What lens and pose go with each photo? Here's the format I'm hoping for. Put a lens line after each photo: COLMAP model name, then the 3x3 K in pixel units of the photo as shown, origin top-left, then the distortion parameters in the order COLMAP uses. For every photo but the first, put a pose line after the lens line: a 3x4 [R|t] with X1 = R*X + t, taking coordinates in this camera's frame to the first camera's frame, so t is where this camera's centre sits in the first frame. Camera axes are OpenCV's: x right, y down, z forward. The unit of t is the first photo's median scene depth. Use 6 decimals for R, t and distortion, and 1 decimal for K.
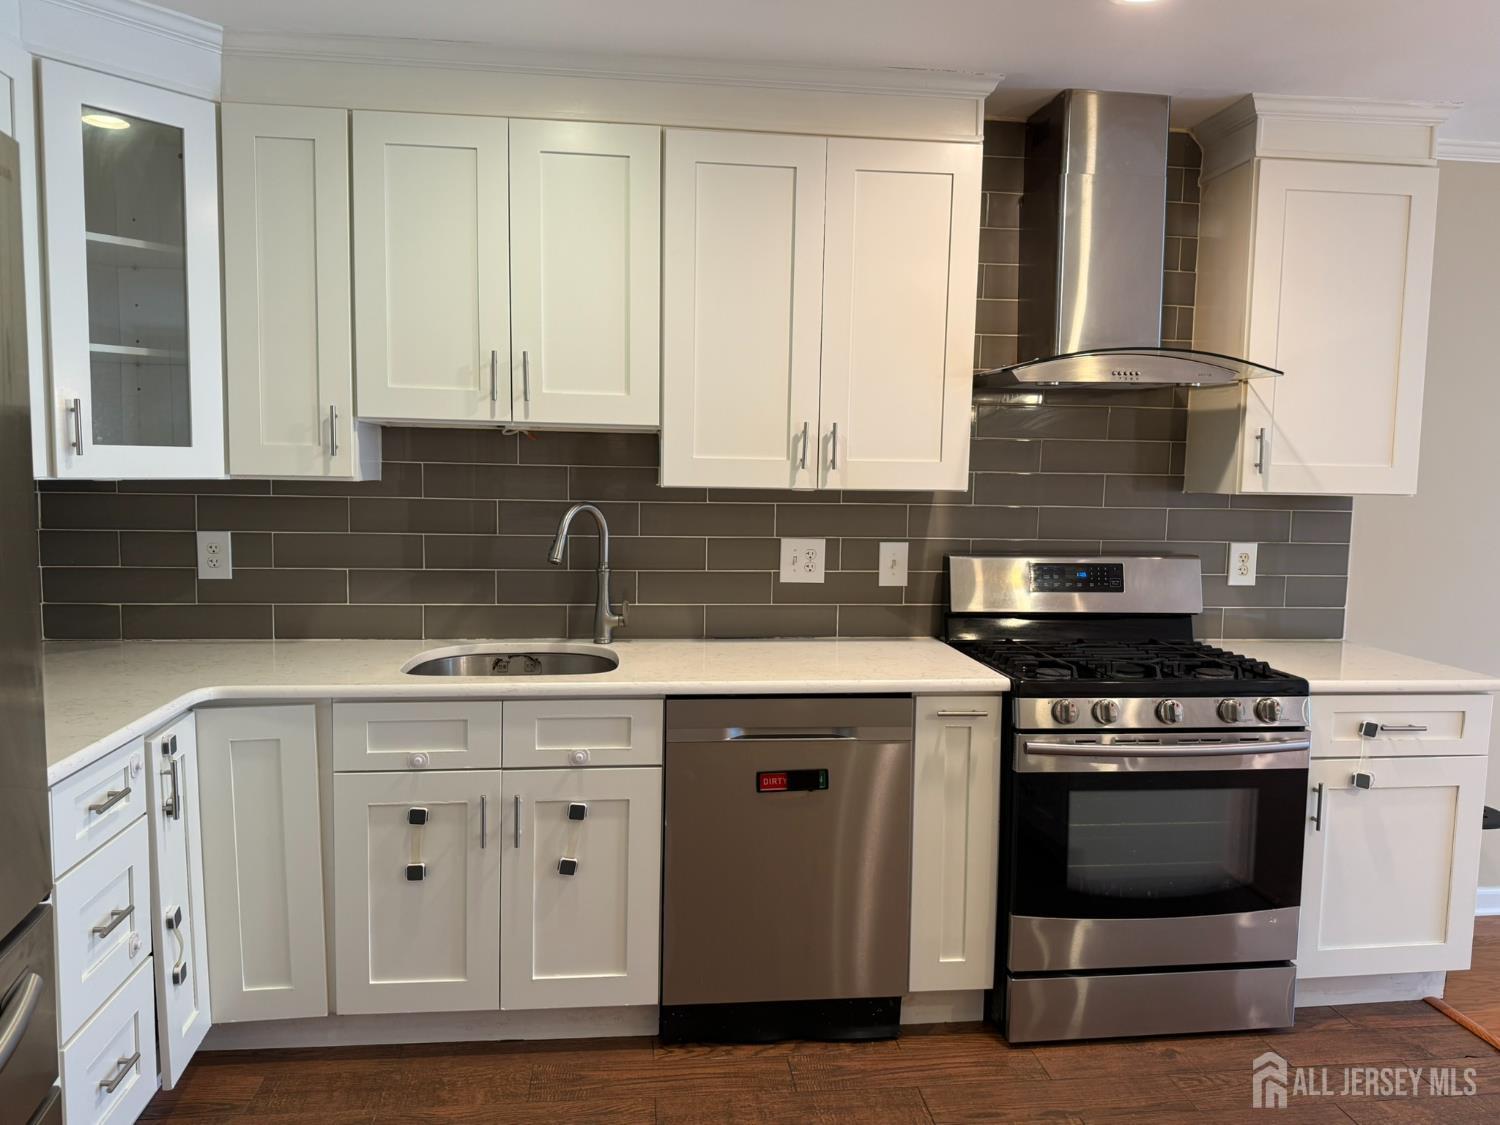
lens RADIAL K [[1084.0, 0, 752.0], [0, 1084.0, 565.0], [0, 0, 1]] dist [0.116691, -0.198402]
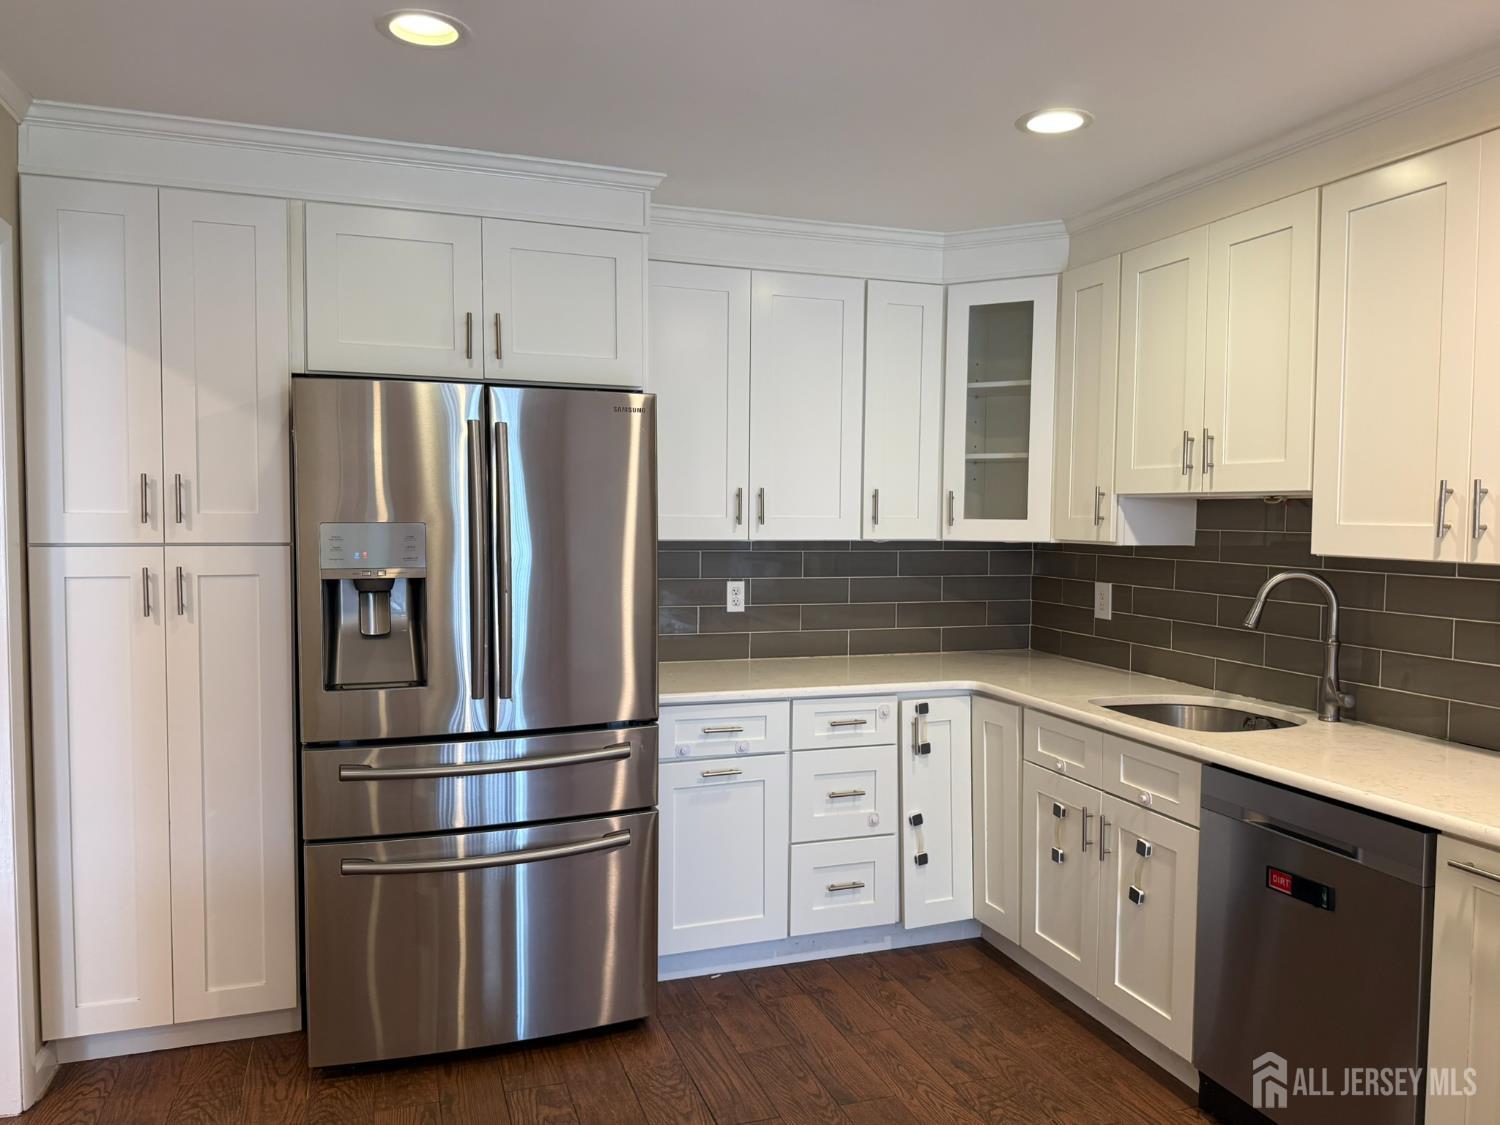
lens RADIAL K [[1084.0, 0, 752.0], [0, 1084.0, 565.0], [0, 0, 1]] dist [0.116691, -0.198402]
pose [[0.216606, 0.032953, -0.975703, 0.764646], [-0.094143, 0.995477, 0.012721, -0.031281], [0.971709, 0.089100, 0.218729, 0.328651]]
